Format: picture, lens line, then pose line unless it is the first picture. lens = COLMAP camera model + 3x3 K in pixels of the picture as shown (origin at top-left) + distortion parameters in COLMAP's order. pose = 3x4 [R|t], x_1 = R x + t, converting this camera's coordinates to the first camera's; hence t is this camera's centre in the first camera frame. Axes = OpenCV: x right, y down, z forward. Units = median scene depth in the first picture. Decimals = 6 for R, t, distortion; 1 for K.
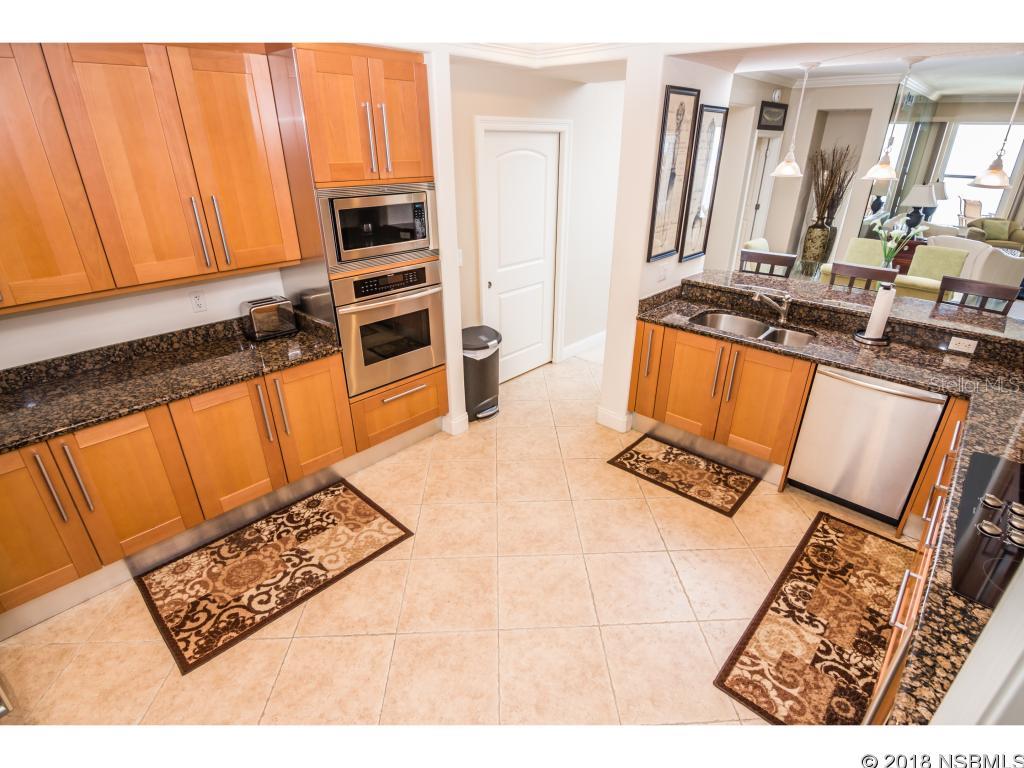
lens RADIAL K [[514.5, 0, 514.4], [0, 514.5, 386.0], [0, 0, 1]] dist [-0.008131, -0.007920]
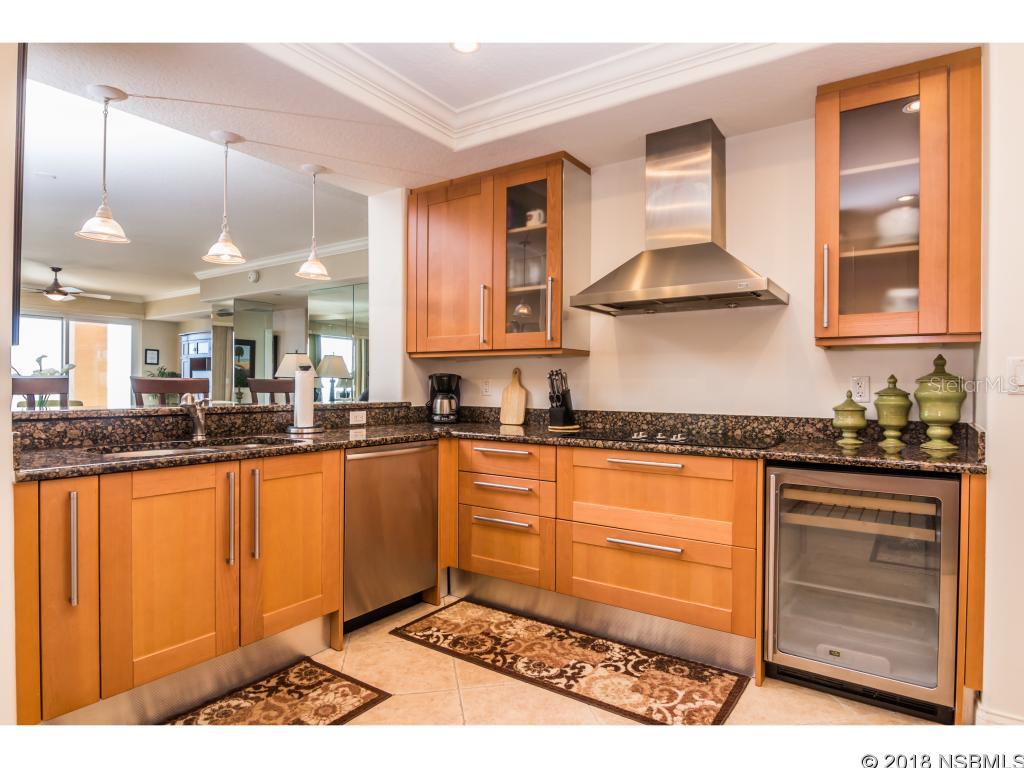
lens RADIAL K [[581.1, 0, 513.8], [0, 581.1, 385.8], [0, 0, 1]] dist [-0.008947, -0.001852]
pose [[-0.146874, -0.002282, 0.989153, -0.350890], [0.413772, 0.908161, 0.063534, -0.086313], [-0.898455, 0.418616, -0.132441, 0.881457]]
